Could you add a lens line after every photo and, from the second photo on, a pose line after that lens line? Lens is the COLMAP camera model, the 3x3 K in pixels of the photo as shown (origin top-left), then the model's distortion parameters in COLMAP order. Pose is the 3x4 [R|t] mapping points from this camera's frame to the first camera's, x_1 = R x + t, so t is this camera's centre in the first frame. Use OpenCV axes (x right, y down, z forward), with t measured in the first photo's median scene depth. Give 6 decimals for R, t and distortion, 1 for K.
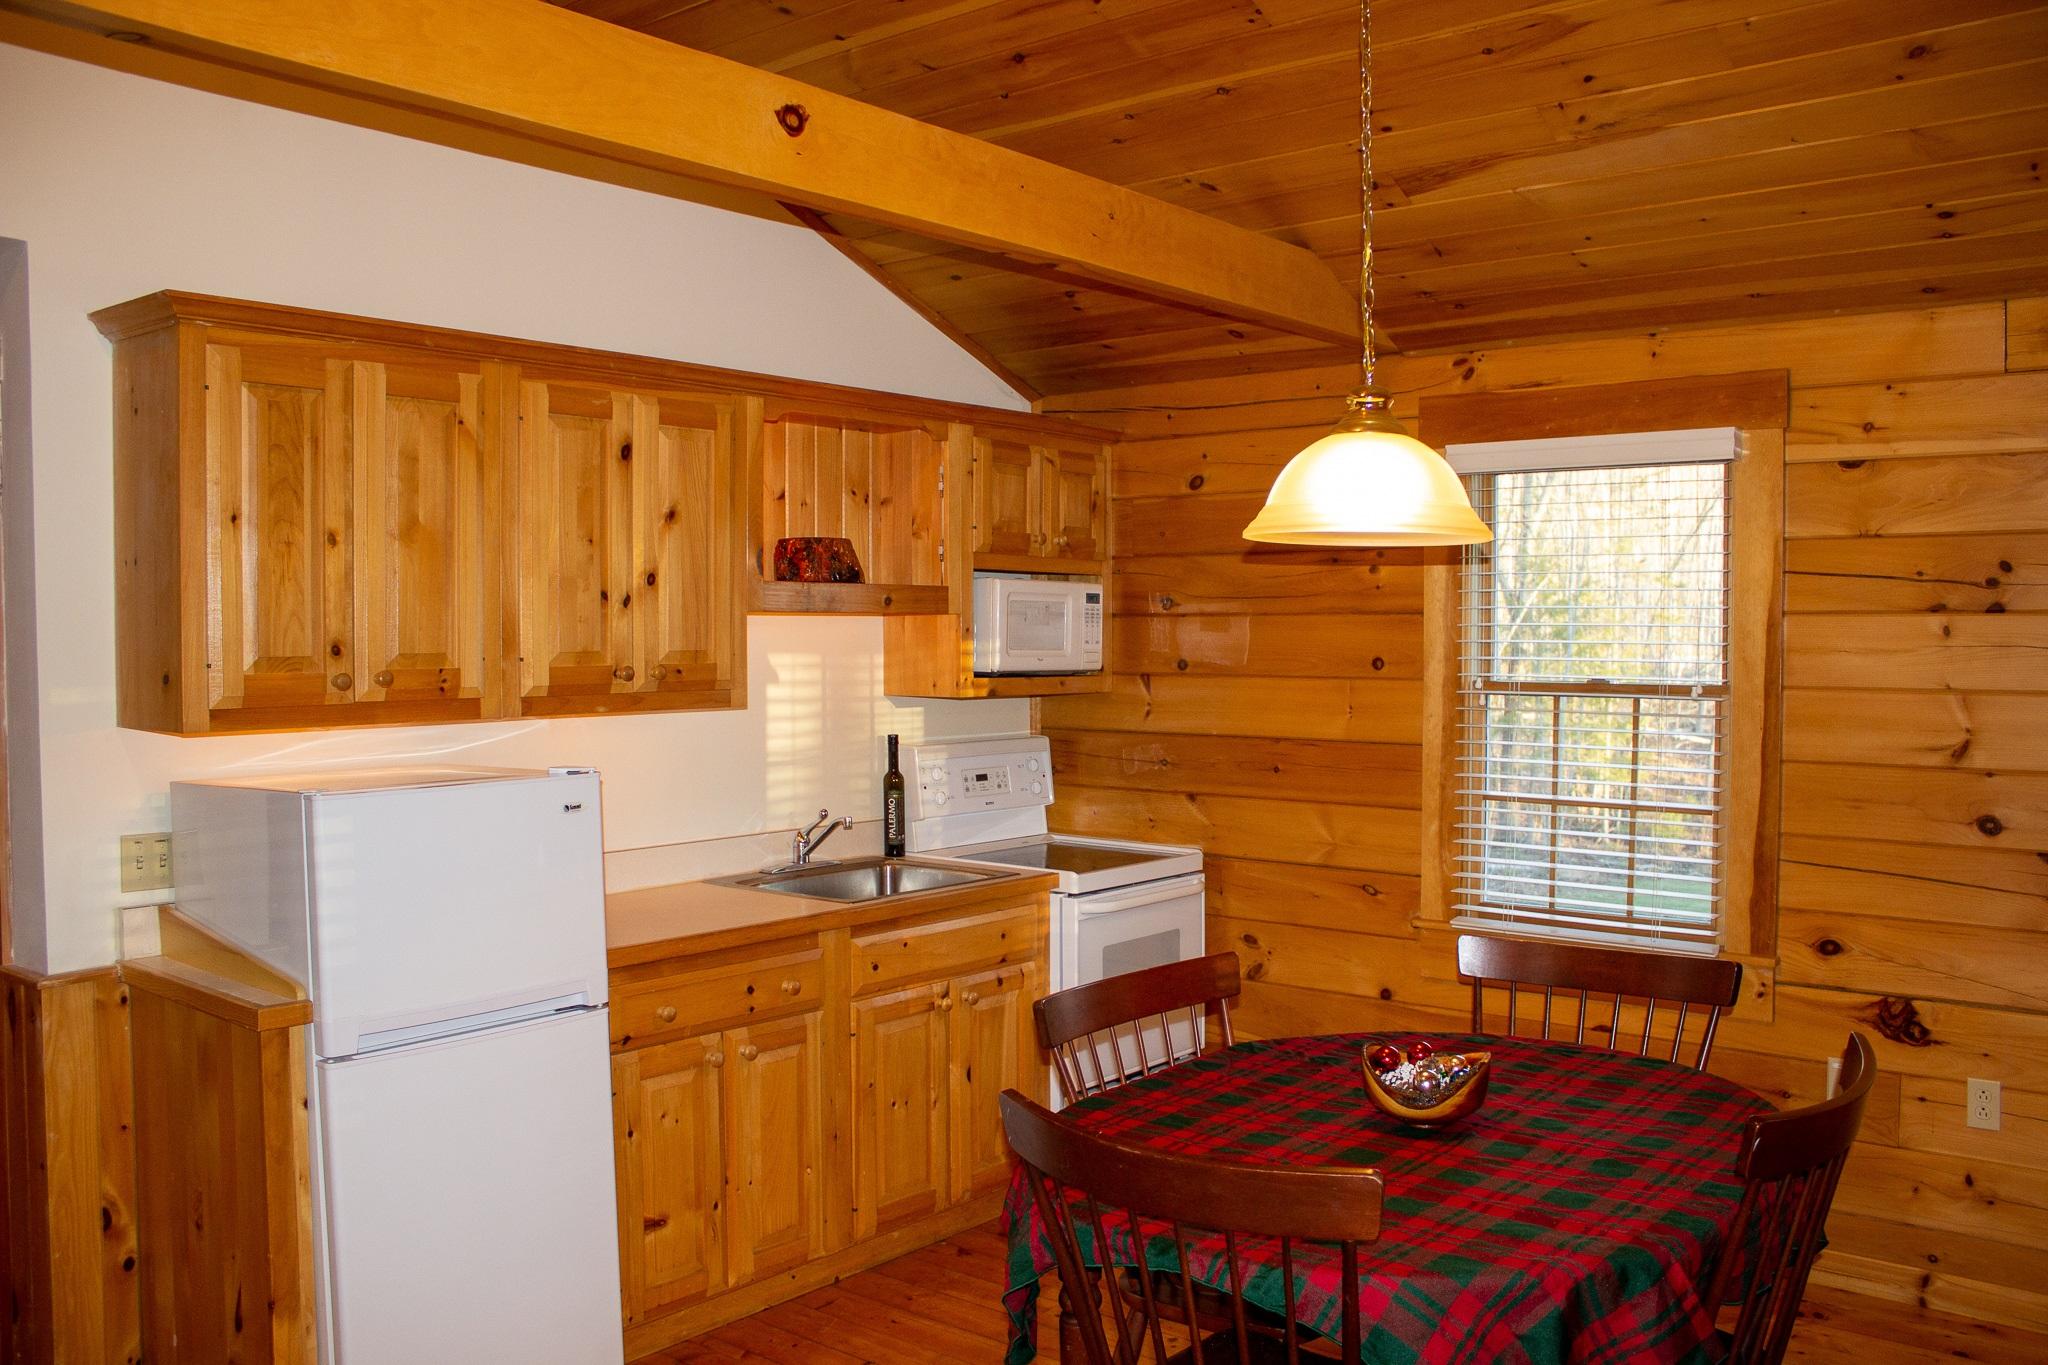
lens RADIAL K [[1732.8, 0, 1026.8], [0, 1732.8, 708.3], [0, 0, 1]] dist [-0.152349, 0.140250]
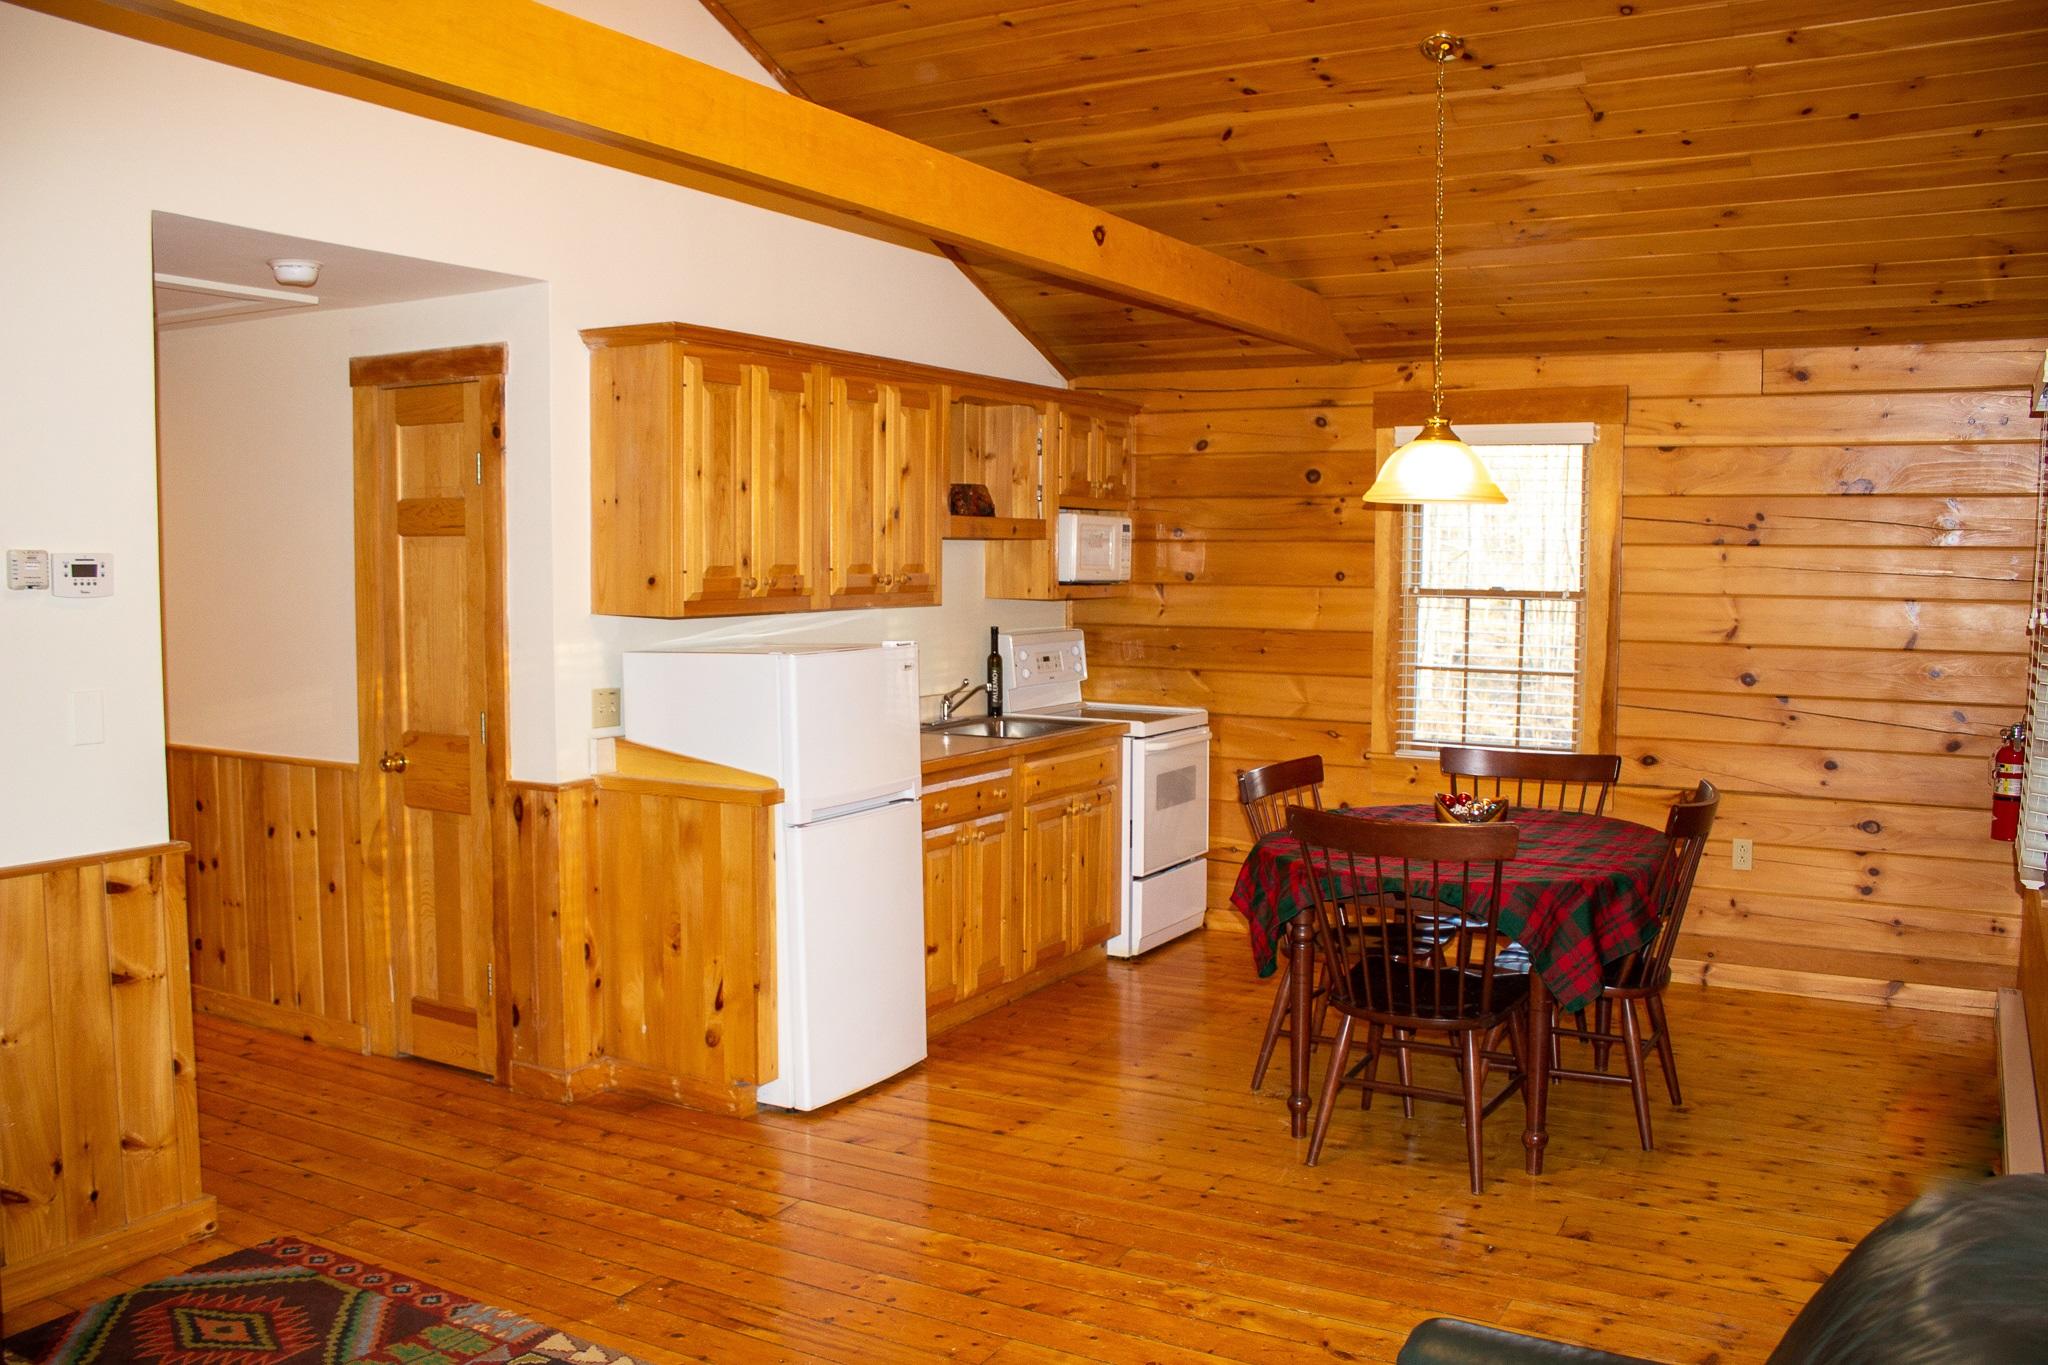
lens RADIAL K [[1732.8, 0, 1026.8], [0, 1732.8, 708.3], [0, 0, 1]] dist [-0.152349, 0.140250]
pose [[0.985404, -0.009662, 0.169958, -0.336574], [0.001846, 0.998936, 0.046086, 0.019492], [-0.170222, -0.045099, 0.984373, -0.423200]]
